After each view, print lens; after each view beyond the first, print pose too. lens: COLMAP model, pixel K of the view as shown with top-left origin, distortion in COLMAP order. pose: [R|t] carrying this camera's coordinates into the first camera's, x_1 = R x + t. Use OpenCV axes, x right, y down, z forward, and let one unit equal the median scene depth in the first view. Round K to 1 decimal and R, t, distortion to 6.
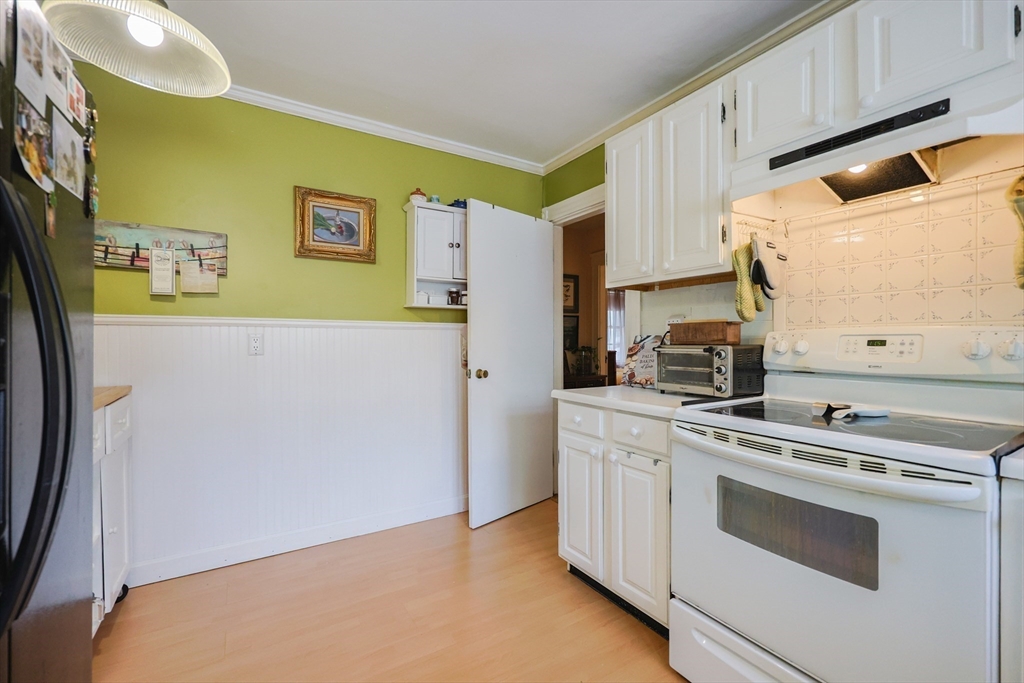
lens RADIAL K [[450.4, 0, 521.8], [0, 450.4, 342.9], [0, 0, 1]] dist [0.004022, 0.000600]
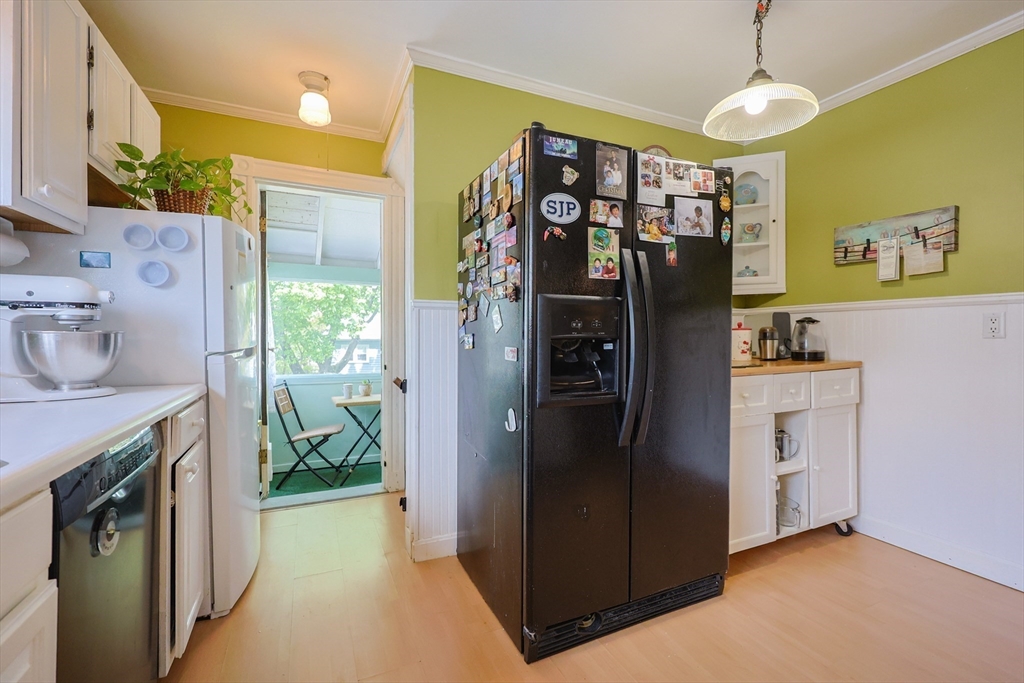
lens RADIAL K [[440.0, 0, 501.3], [0, 440.0, 336.1], [0, 0, 1]] dist [-0.003353, 0.000585]
pose [[-0.152134, 0.009866, -0.988311, 0.341611], [-0.006425, 0.999919, 0.010971, 0.018347], [0.988339, 0.008019, -0.152058, 0.211992]]
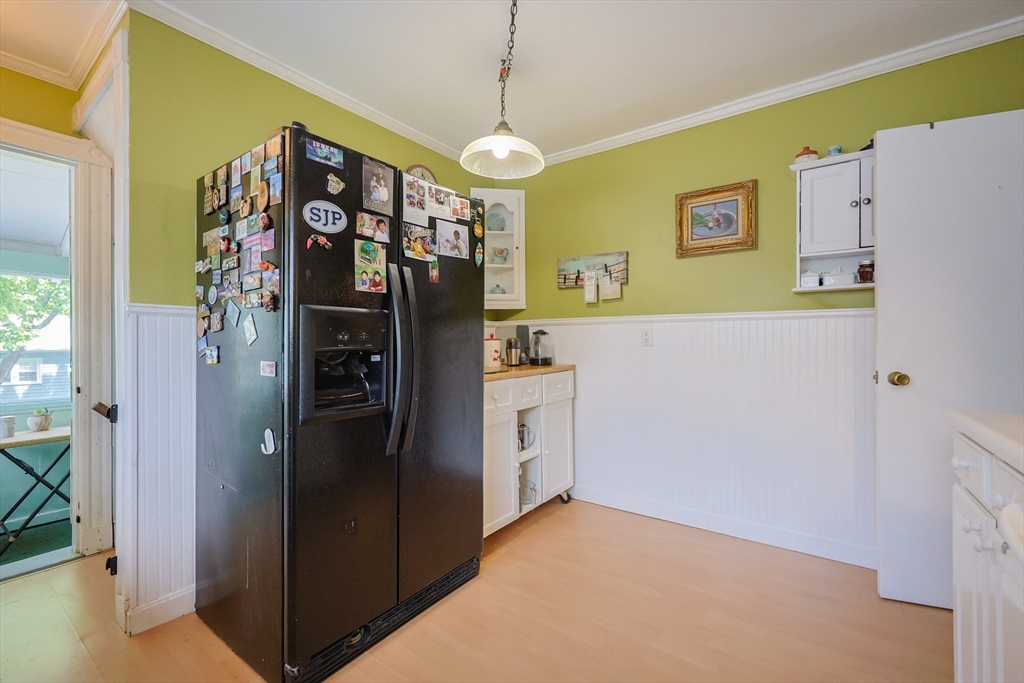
lens RADIAL K [[440.0, 0, 498.0], [0, 440.0, 338.9], [0, 0, 1]] dist [-0.003353, 0.000585]
pose [[0.346135, -0.004629, -0.938173, 0.358786], [-0.002070, 0.999982, -0.005697, 0.014403], [0.938182, 0.003914, 0.346119, 0.212940]]
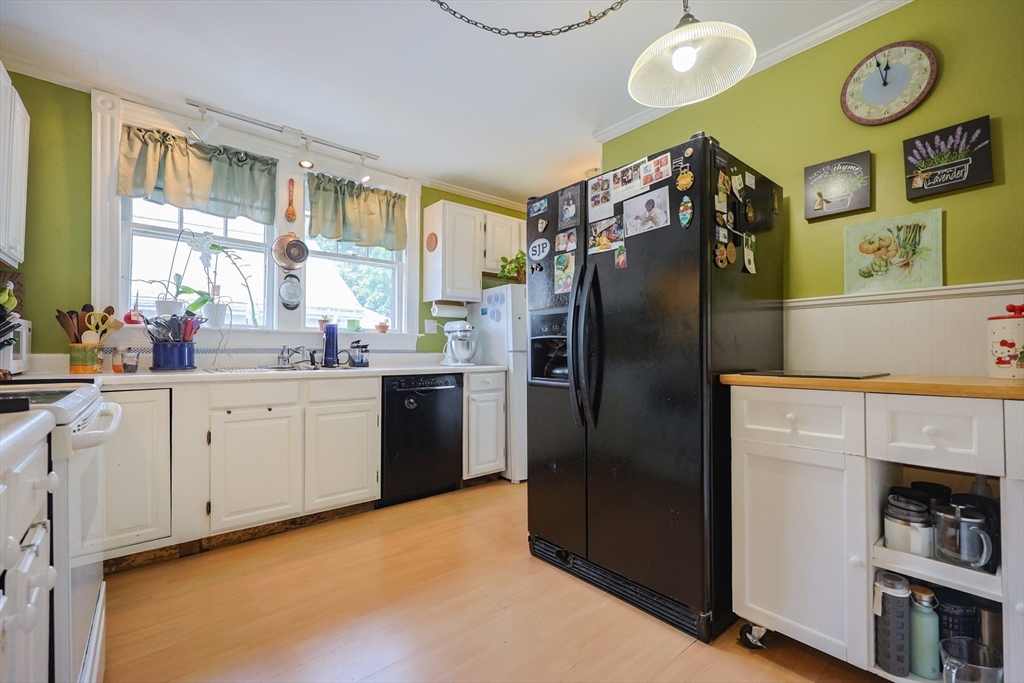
lens RADIAL K [[440.0, 0, 505.7], [0, 440.0, 350.5], [0, 0, 1]] dist [-0.003353, 0.000585]
pose [[-0.993868, 0.001592, -0.110559, -0.112551], [0.000984, 0.999984, 0.005552, 0.046353], [0.110566, 0.005409, -0.993854, 1.080712]]
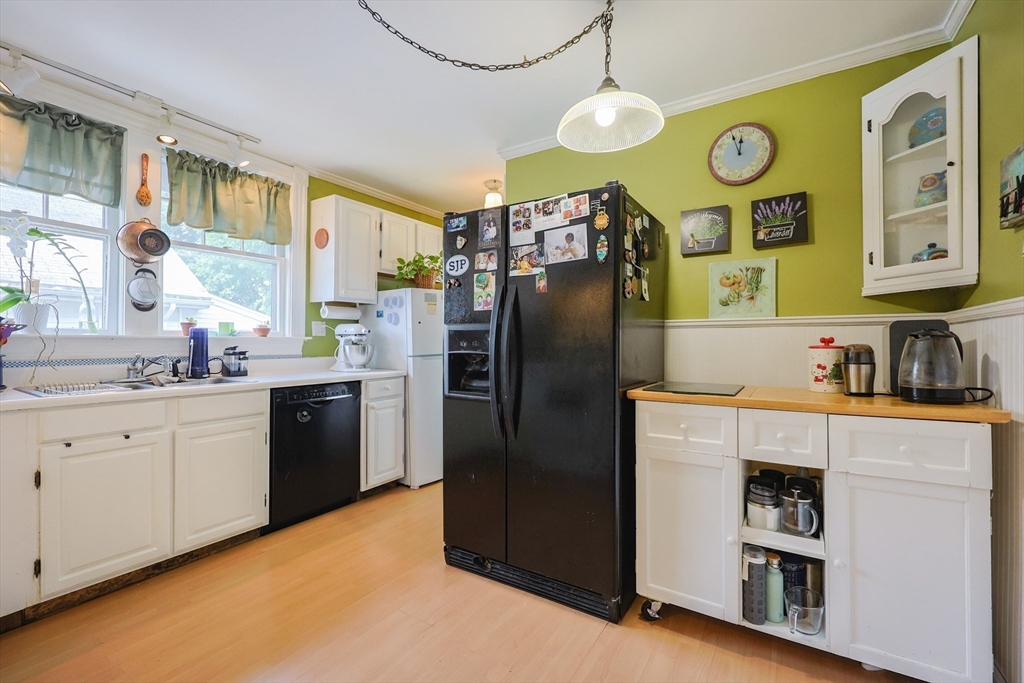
lens RADIAL K [[440.0, 0, 512.3], [0, 440.0, 342.9], [0, 0, 1]] dist [-0.003353, 0.000585]
pose [[-0.913832, 0.004437, -0.406067, -0.013475], [-0.001695, 0.999890, 0.014740, -0.007344], [0.406088, 0.014158, -0.913724, 1.076698]]
